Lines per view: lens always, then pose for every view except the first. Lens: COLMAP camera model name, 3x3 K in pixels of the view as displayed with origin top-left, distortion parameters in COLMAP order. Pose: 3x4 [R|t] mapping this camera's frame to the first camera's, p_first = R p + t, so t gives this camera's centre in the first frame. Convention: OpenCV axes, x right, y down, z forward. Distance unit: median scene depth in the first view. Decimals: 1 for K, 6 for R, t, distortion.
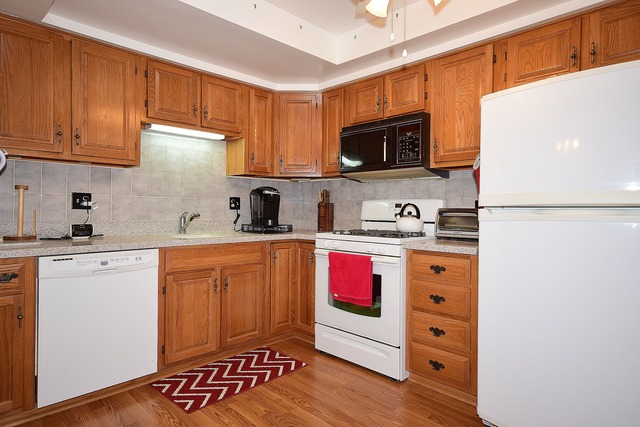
lens RADIAL K [[371.1, 0, 318.6], [0, 371.1, 208.8], [0, 0, 1]] dist [0.003930, 0.001683]
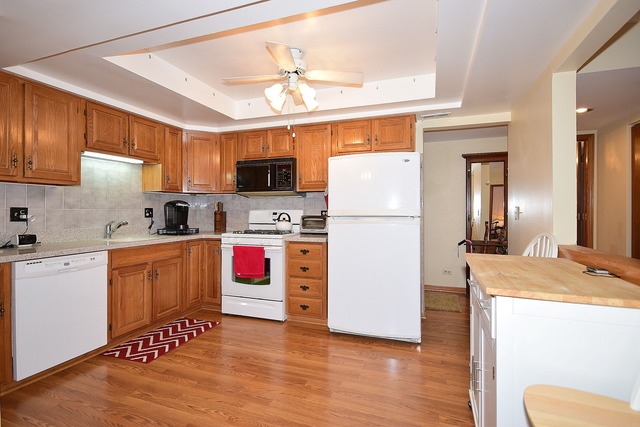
lens RADIAL K [[306.2, 0, 317.2], [0, 306.2, 209.3], [0, 0, 1]] dist [0.003399, 0.000107]
pose [[0.904610, -0.006981, 0.426184, -0.194912], [0.007586, 0.999971, 0.000280, -0.029426], [-0.426173, 0.002980, 0.904637, -0.266672]]
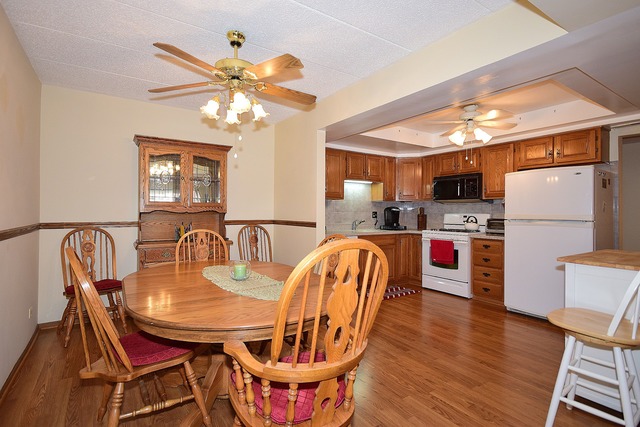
lens RADIAL K [[313.6, 0, 318.4], [0, 313.6, 208.1], [0, 0, 1]] dist [0.005252, 0.000718]
pose [[0.980901, -0.003141, -0.194484, -0.252578], [0.000755, 0.999924, -0.012339, -0.038464], [0.194508, 0.011957, 0.980828, -0.879523]]
